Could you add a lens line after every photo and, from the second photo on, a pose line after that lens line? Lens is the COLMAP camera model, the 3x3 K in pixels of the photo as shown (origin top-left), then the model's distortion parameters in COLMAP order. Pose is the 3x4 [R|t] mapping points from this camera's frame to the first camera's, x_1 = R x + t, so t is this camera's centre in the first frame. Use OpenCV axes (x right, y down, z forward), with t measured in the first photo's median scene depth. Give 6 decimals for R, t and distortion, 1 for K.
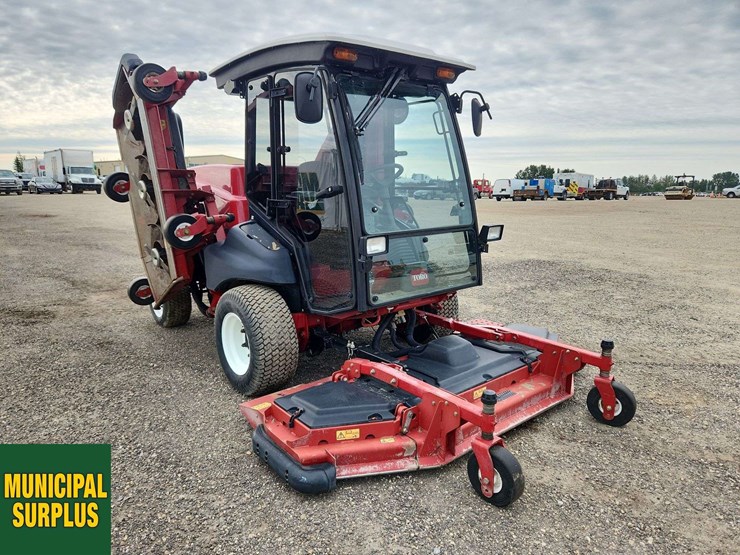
lens RADIAL K [[542.2, 0, 374.3], [0, 542.2, 271.1], [0, 0, 1]] dist [0.056121, -0.039176]
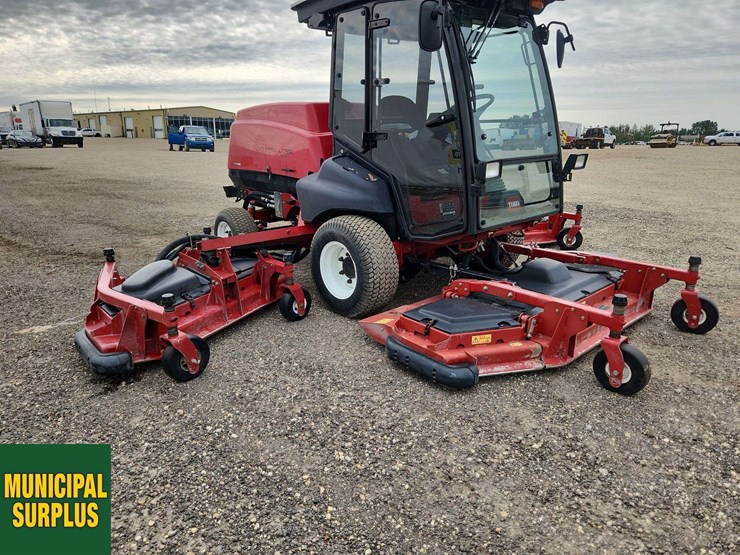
lens RADIAL K [[542.2, 0, 363.6], [0, 542.2, 279.9], [0, 0, 1]] dist [0.056121, -0.039176]
pose [[0.999219, -0.018423, 0.034944, -0.241449], [0.015045, 0.995403, 0.094587, 0.052155], [-0.036526, -0.093987, 0.994903, -0.062997]]
